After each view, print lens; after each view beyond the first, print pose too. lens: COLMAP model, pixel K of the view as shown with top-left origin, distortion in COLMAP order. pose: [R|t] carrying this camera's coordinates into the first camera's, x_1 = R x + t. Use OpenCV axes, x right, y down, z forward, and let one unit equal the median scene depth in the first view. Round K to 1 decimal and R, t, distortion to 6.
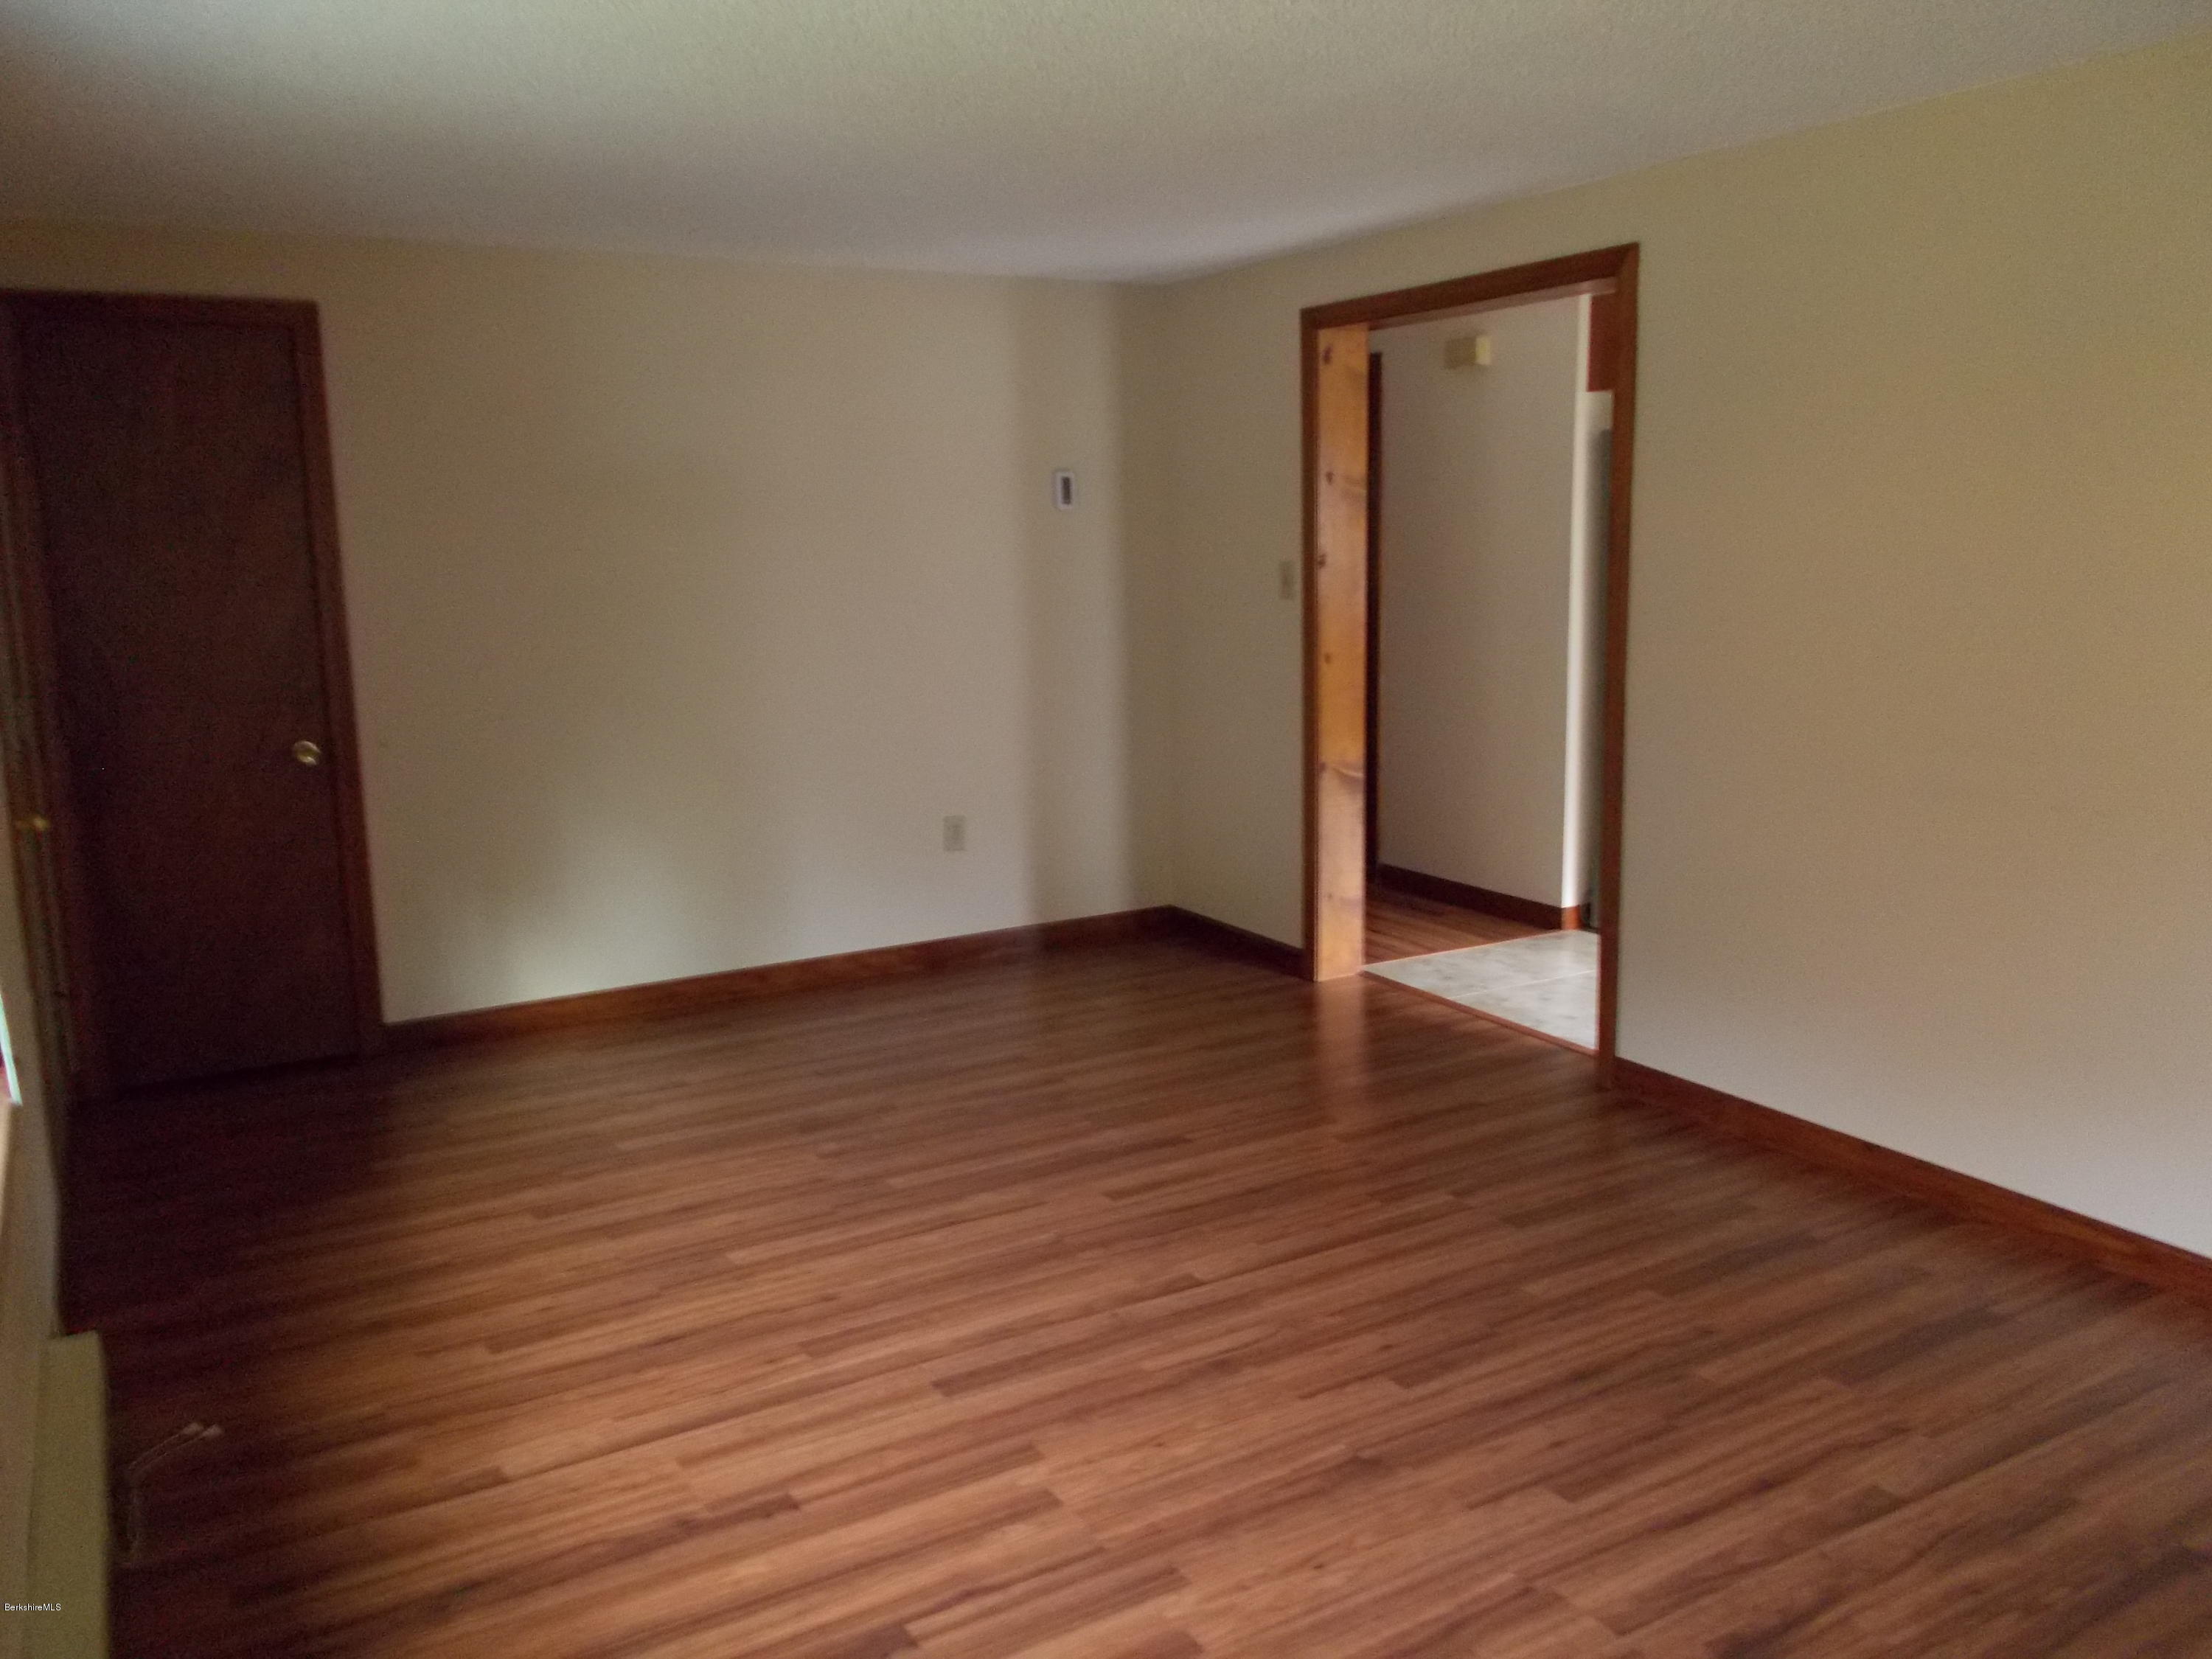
lens RADIAL K [[1710.1, 0, 1106.0], [0, 1710.1, 829.5], [0, 0, 1]] dist [0.002322, 0.012669]
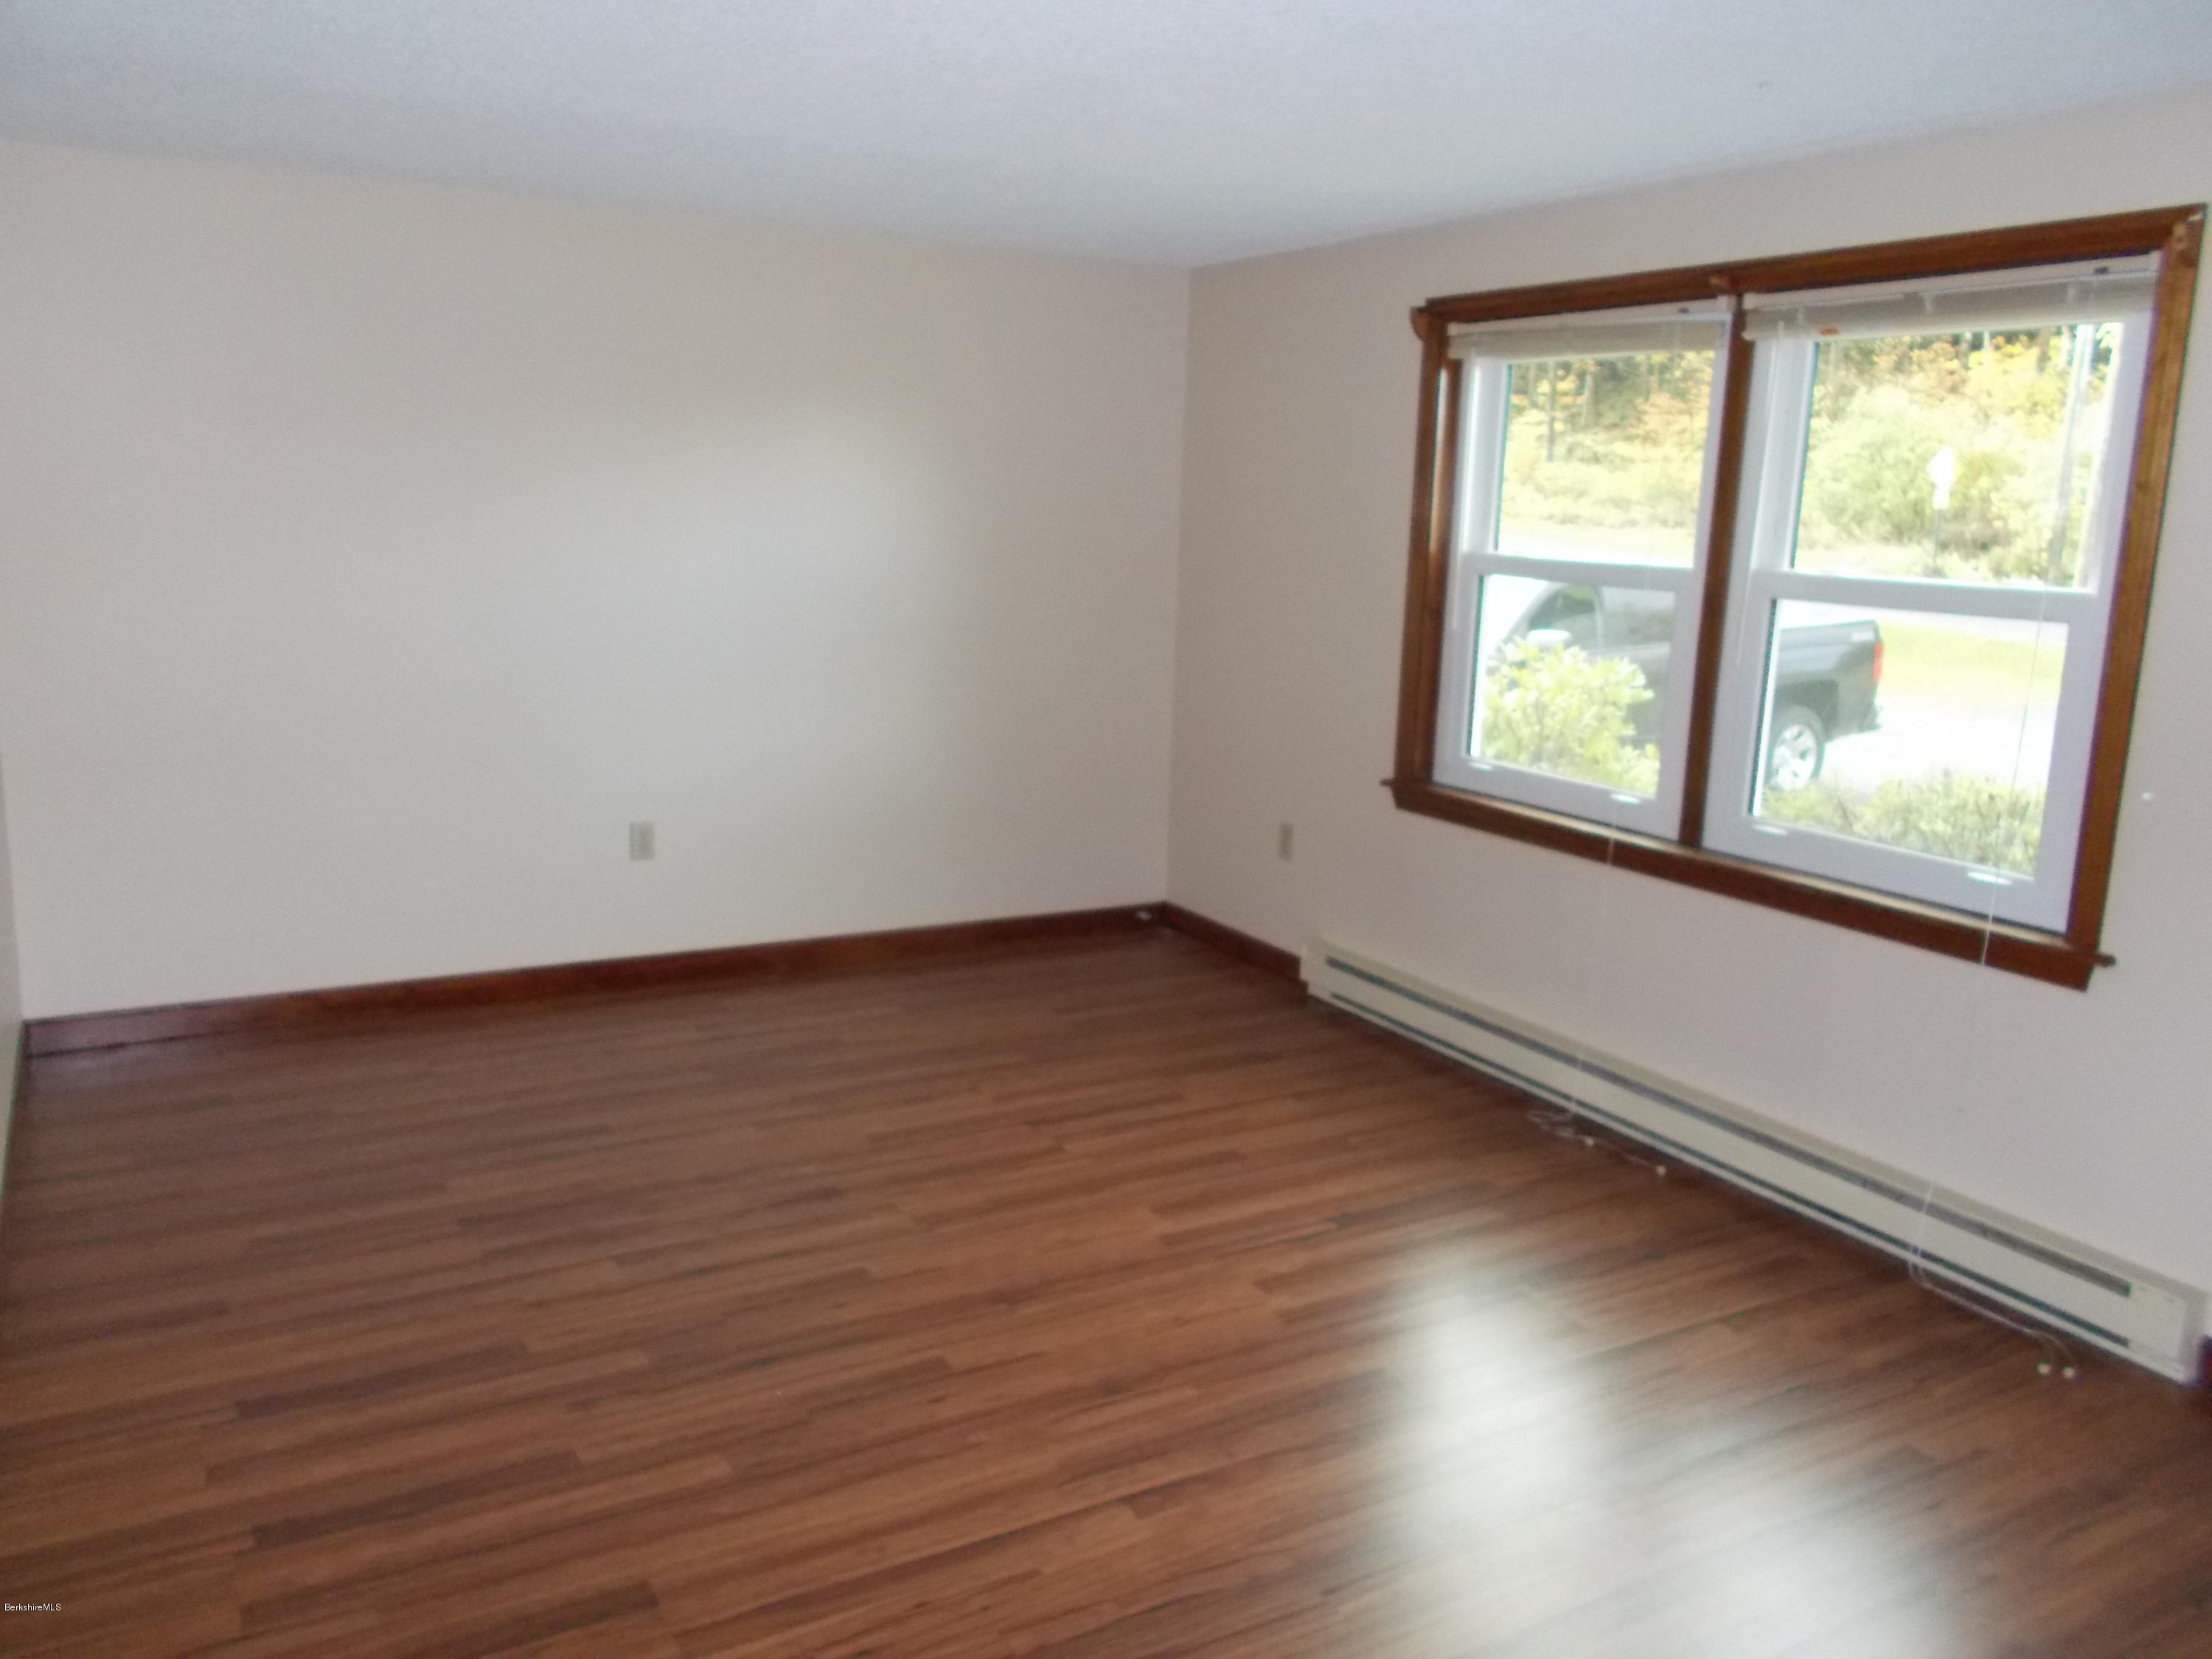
lens RADIAL K [[1710.1, 0, 1106.0], [0, 1710.1, 829.5], [0, 0, 1]] dist [0.002322, 0.012669]
pose [[-0.999959, -0.008299, 0.003626, 0.073896], [-0.006399, 0.930761, 0.365572, -0.352499], [-0.006409, 0.365534, -0.930776, 1.853377]]
